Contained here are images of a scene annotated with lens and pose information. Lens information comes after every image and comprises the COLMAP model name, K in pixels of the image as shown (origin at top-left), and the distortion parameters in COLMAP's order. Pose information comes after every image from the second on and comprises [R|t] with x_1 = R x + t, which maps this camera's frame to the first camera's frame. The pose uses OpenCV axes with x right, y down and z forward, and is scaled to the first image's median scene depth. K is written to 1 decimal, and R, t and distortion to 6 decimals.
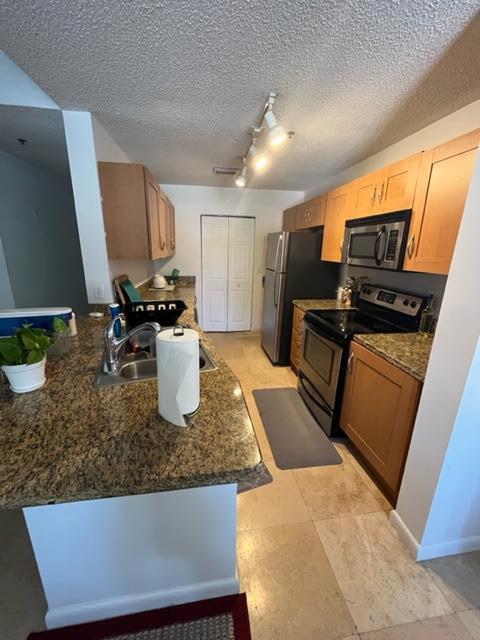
lens RADIAL K [[258.6, 0, 240.0], [0, 258.6, 320.0], [0, 0, 1]] dist [-0.001287, -0.000299]
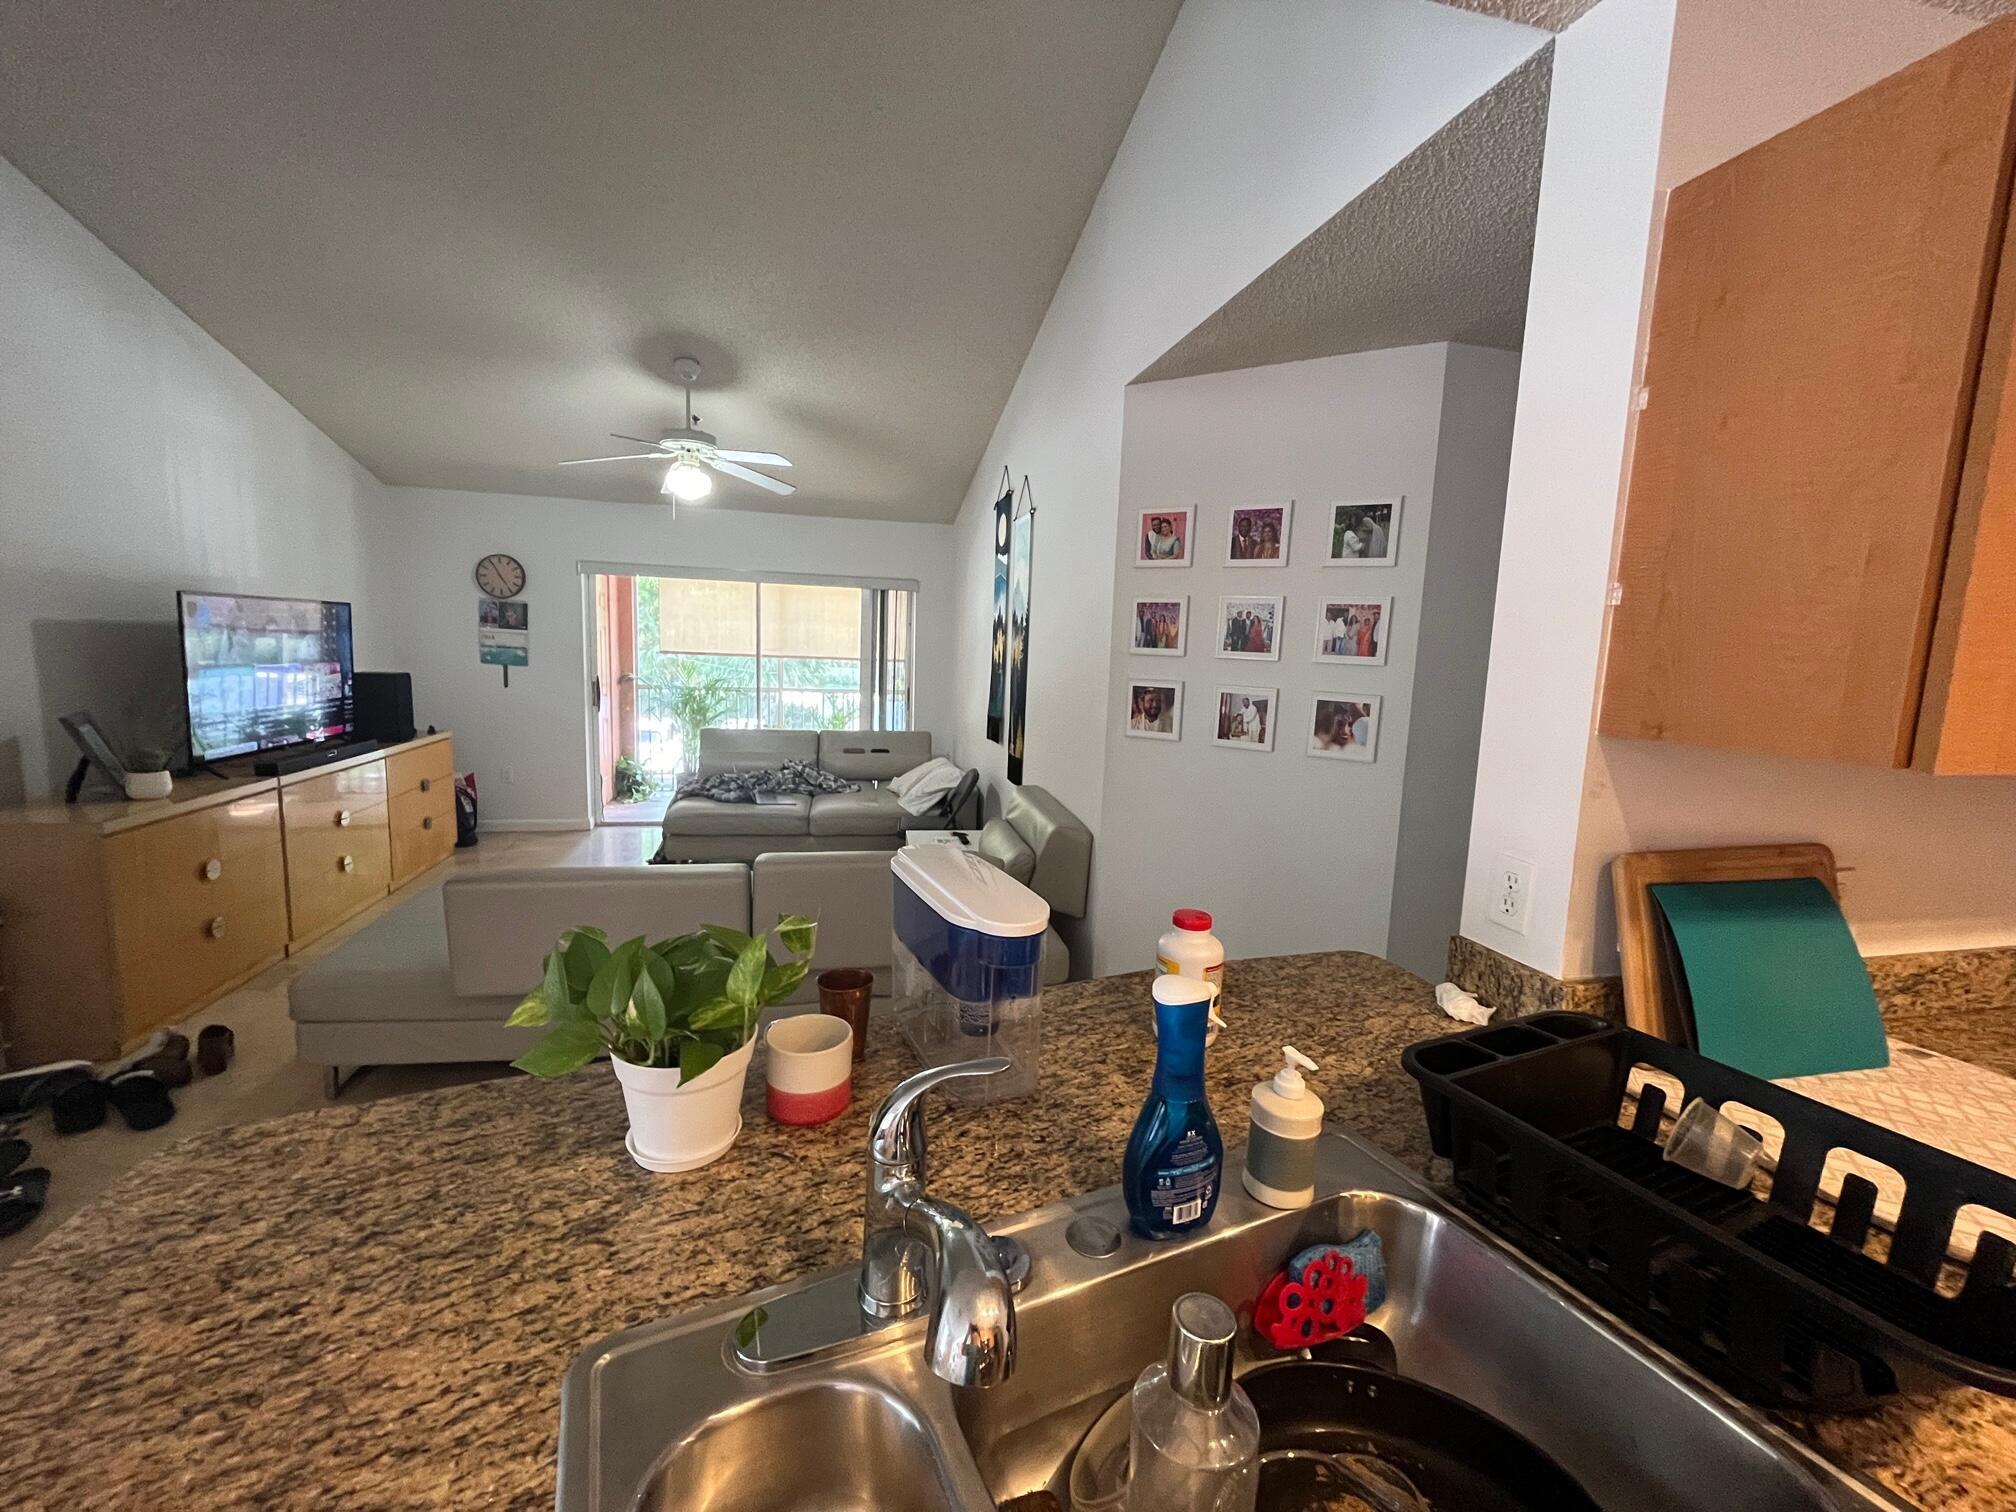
lens RADIAL K [[808.4, 0, 1008.0], [0, 808.4, 756.0], [0, 0, 1]] dist [-0.001762, -0.000216]
pose [[0.079722, 0.110364, -0.990689, -0.005225], [-0.296186, 0.951589, 0.082174, -0.160484], [0.951797, 0.286877, 0.108551, 0.615672]]
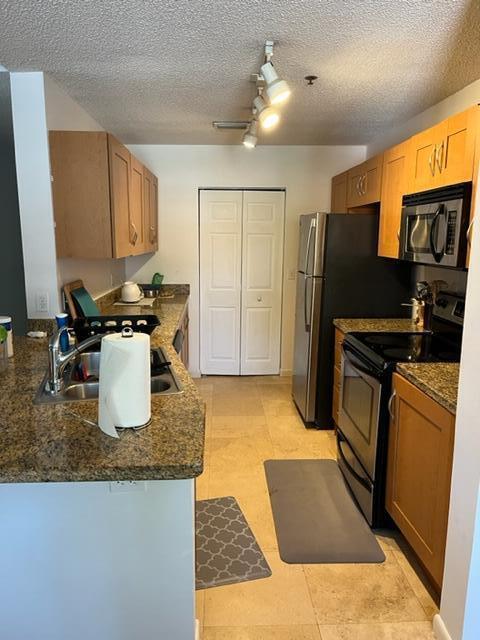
lens RADIAL K [[485.6, 0, 230.3], [0, 485.6, 327.2], [0, 0, 1]] dist [0.060968, -0.079674]
pose [[0.992545, 0.005223, -0.121765, 0.153651], [-0.016021, 0.996003, -0.087869, 0.077343], [0.120819, 0.089164, 0.988662, -0.305127]]
